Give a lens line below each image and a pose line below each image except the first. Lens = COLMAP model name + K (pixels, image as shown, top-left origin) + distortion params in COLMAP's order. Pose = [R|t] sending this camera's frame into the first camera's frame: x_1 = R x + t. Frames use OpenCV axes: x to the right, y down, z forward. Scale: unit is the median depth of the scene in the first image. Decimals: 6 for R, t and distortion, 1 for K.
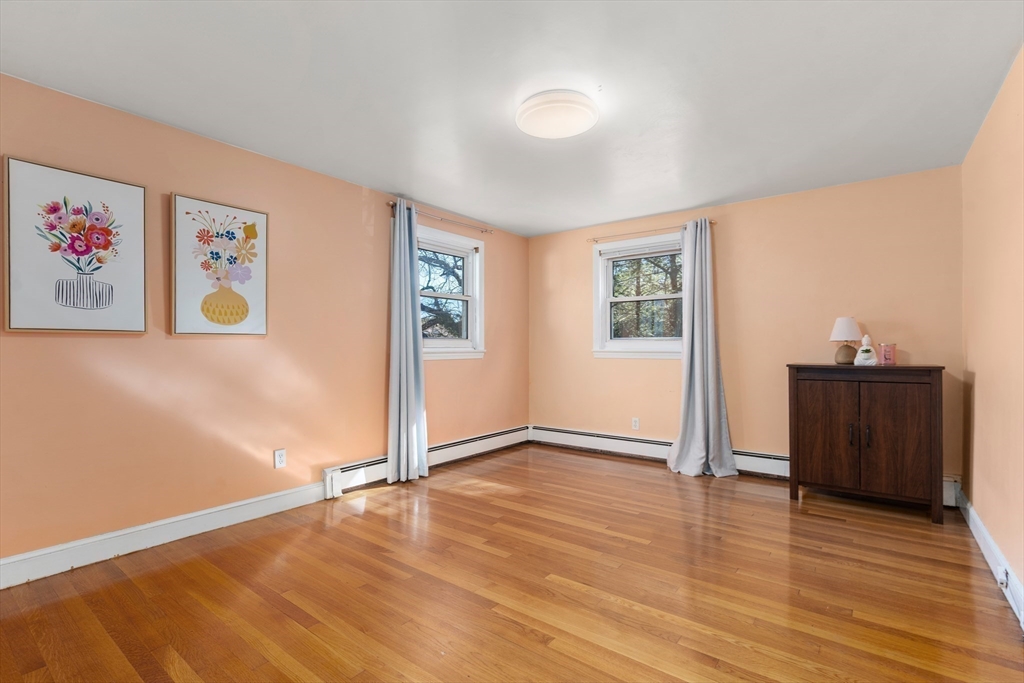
lens RADIAL K [[472.8, 0, 511.1], [0, 472.8, 343.5], [0, 0, 1]] dist [0.003174, 0.000396]
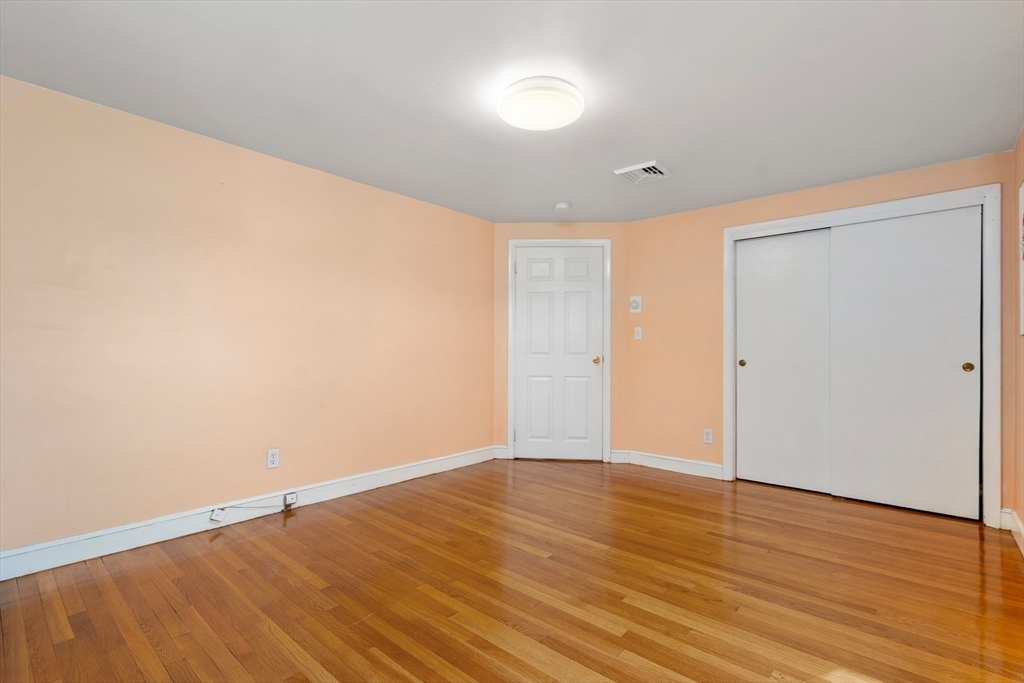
lens RADIAL K [[472.8, 0, 511.1], [0, 472.8, 343.5], [0, 0, 1]] dist [0.003174, 0.000396]
pose [[-0.997899, -0.006542, 0.064457, 0.087920], [-0.007879, 0.999758, -0.020517, 0.016103], [-0.064307, -0.020982, -0.997710, 1.880929]]
